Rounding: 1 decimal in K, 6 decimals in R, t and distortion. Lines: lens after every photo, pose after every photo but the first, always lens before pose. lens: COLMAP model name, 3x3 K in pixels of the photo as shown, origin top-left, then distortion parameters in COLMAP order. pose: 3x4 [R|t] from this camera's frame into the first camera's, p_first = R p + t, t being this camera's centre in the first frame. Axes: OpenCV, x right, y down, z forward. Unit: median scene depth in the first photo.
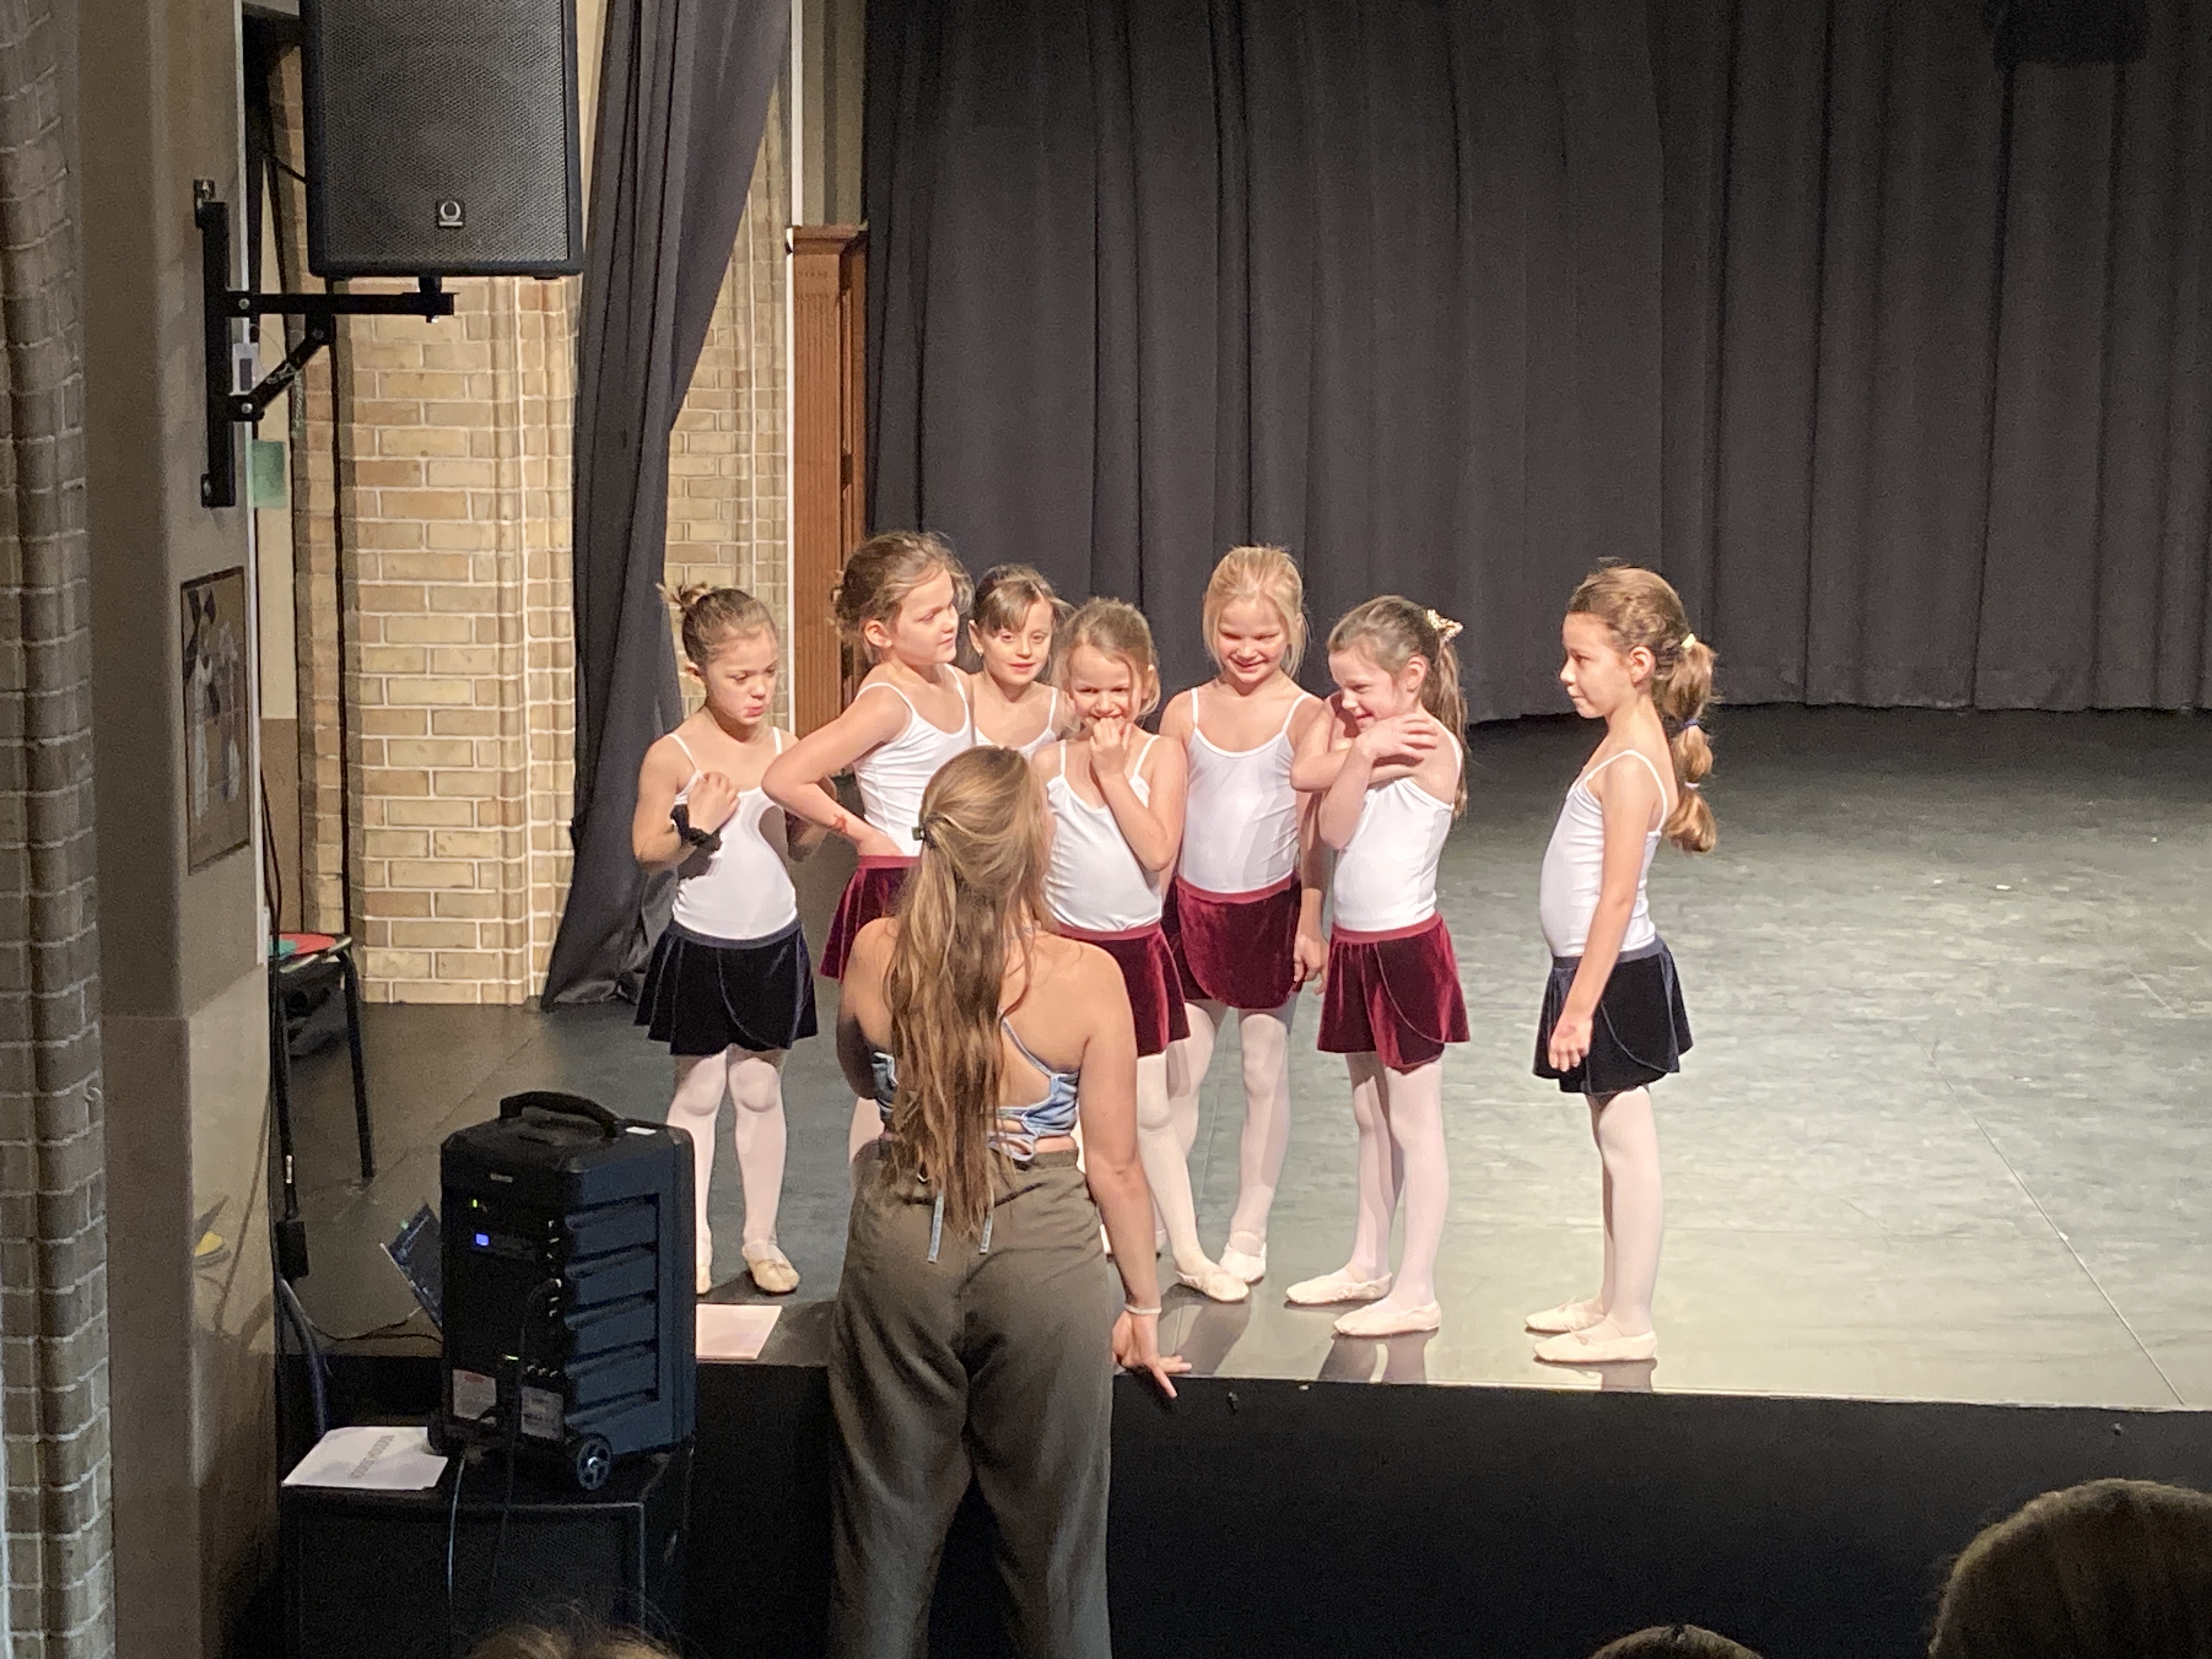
lens RADIAL K [[4021.7, 0, 1092.3], [0, 4021.7, 817.8], [0, 0, 1]] dist [0.177151, 0.000000]
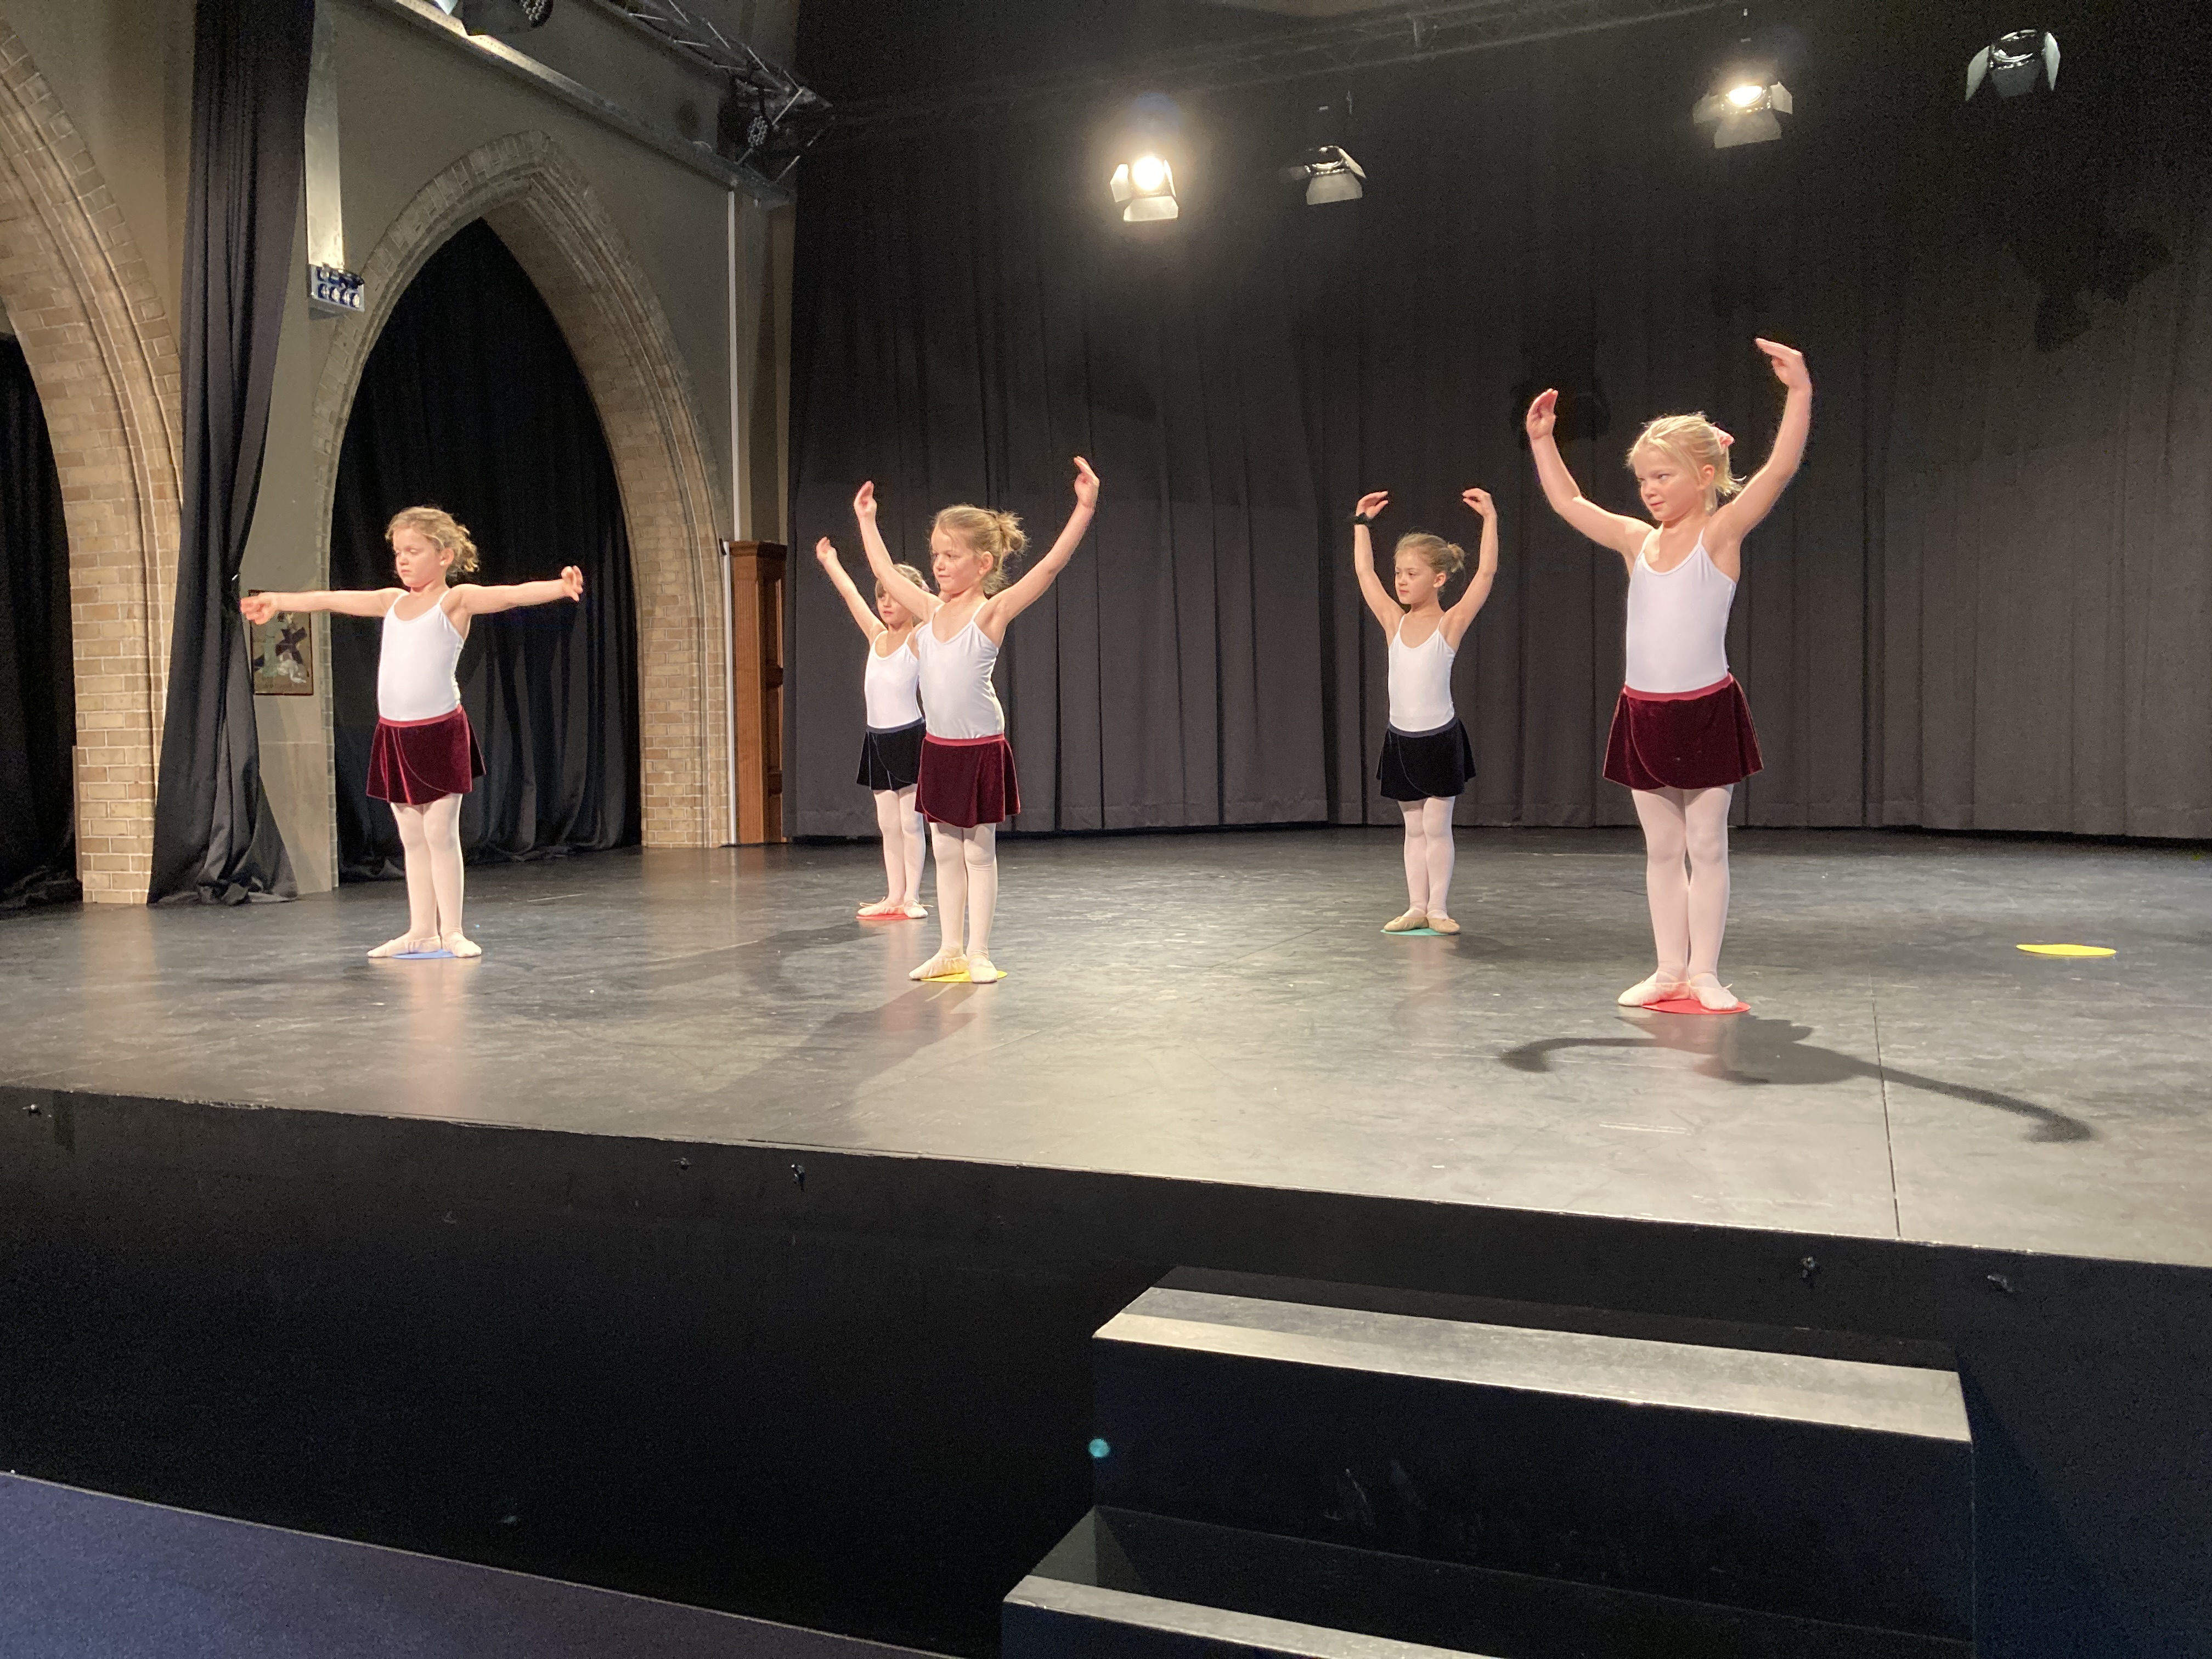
lens RADIAL K [[1836.0, 0, 1119.4], [0, 1836.0, 812.2], [0, 0, 1]] dist [0.015159, -0.013512]
pose [[0.953704, -0.012523, -0.300487, 0.404447], [-0.017627, 0.995088, -0.097416, 0.063953], [0.300231, 0.098203, 0.948798, 0.322097]]
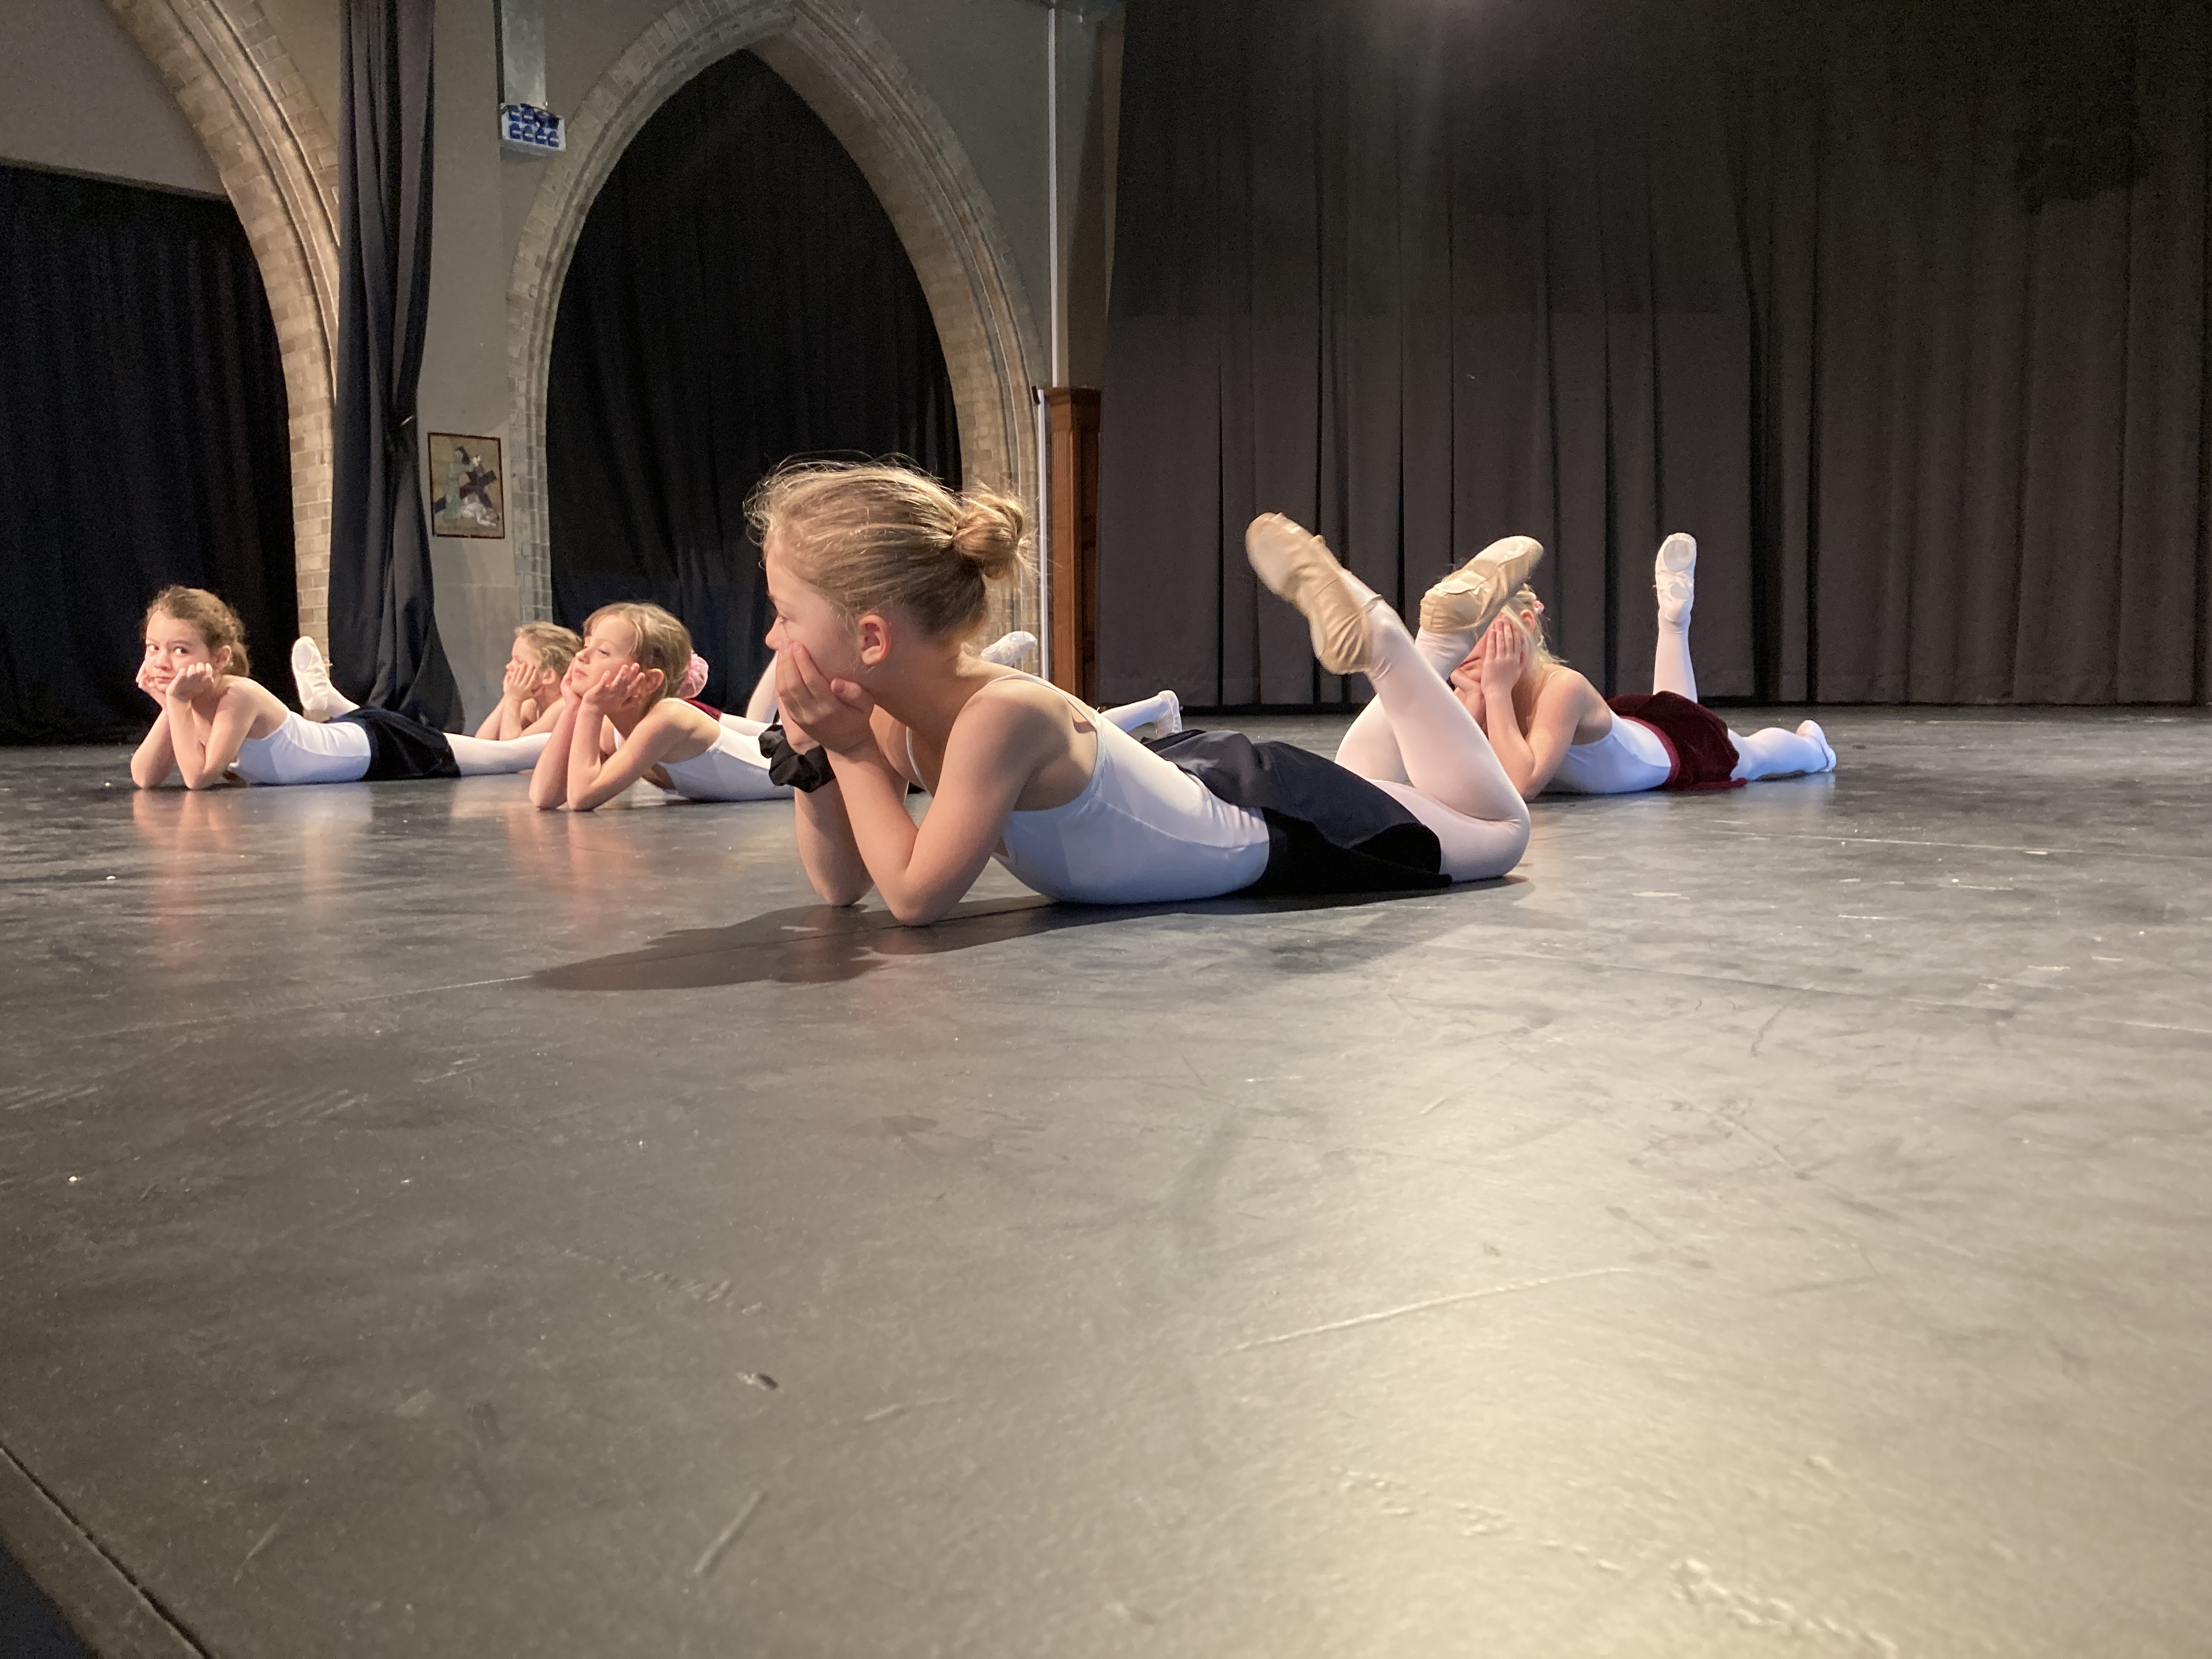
lens RADIAL K [[1836.0, 0, 1101.5], [0, 1836.0, 823.8], [0, 0, 1]] dist [0.015159, -0.013512]
pose [[0.756115, 0.029889, -0.653756, 0.542415], [-0.069057, 0.997023, -0.034286, 0.074497], [0.650785, 0.071070, 0.755928, 0.514940]]
